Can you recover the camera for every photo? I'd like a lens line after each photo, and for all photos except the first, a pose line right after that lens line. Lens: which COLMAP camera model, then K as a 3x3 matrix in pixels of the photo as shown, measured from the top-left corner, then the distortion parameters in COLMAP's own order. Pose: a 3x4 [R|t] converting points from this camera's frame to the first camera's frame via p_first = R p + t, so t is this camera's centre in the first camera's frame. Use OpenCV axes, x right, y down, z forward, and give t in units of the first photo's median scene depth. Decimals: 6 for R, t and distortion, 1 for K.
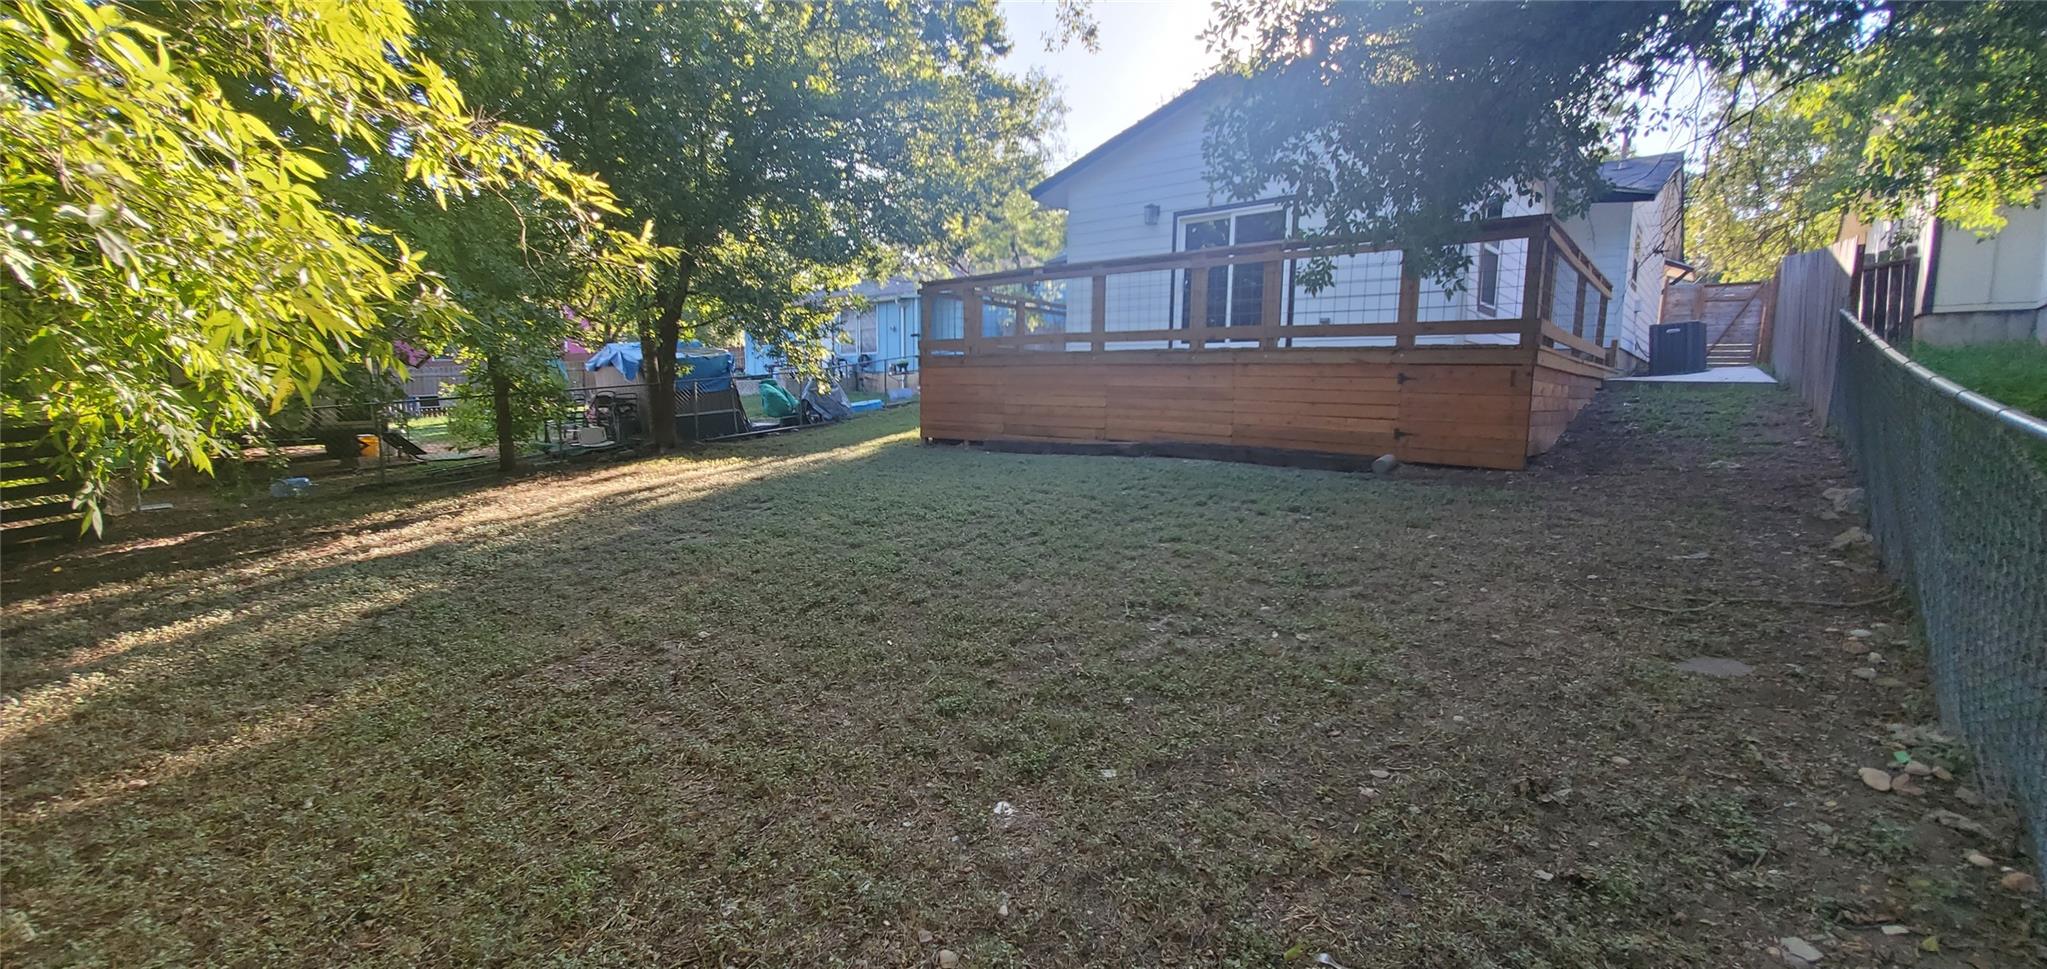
lens RADIAL K [[808.7, 0, 1018.6], [0, 808.7, 490.0], [0, 0, 1]] dist [-0.002156, -0.001034]
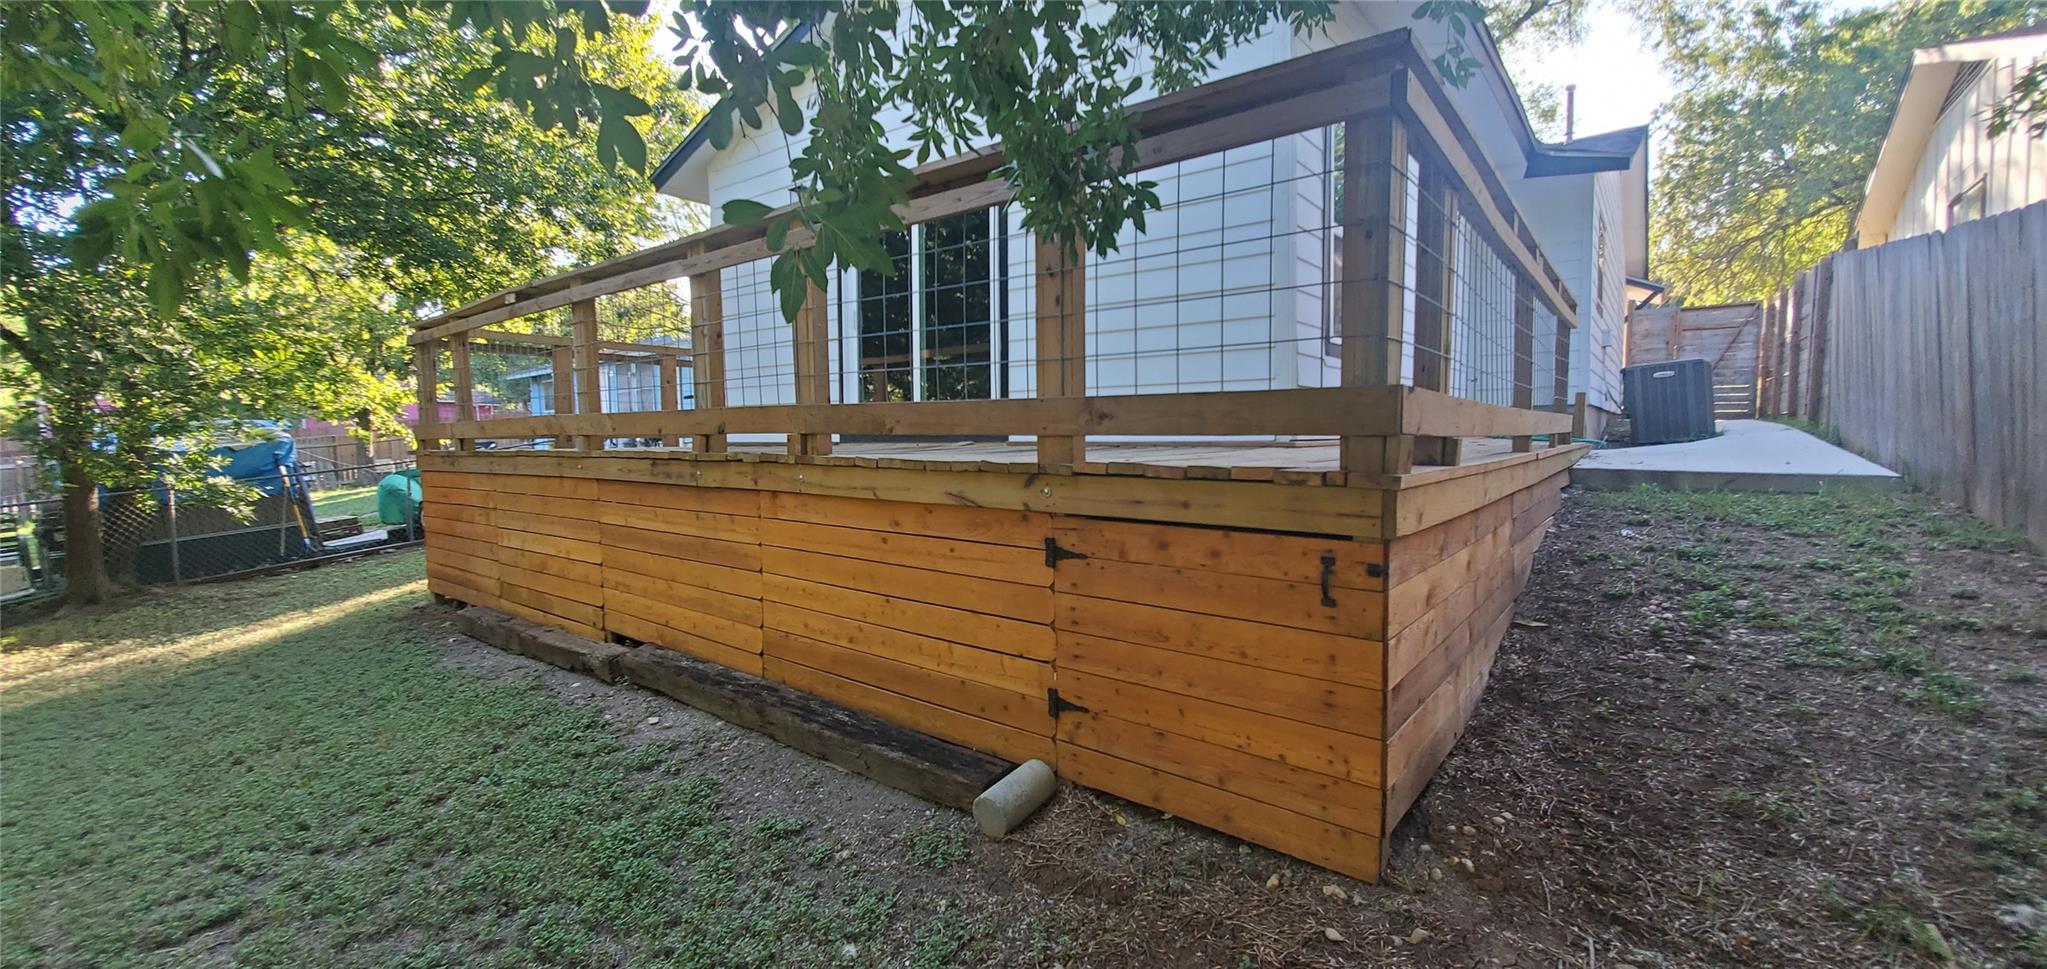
lens RADIAL K [[808.7, 0, 1021.6], [0, 808.7, 489.7], [0, 0, 1]] dist [-0.002156, -0.001034]
pose [[0.998567, -0.030741, 0.043796, 0.330181], [0.033115, 0.997961, -0.054557, -0.108834], [-0.042030, 0.055929, 0.997550, 0.475882]]
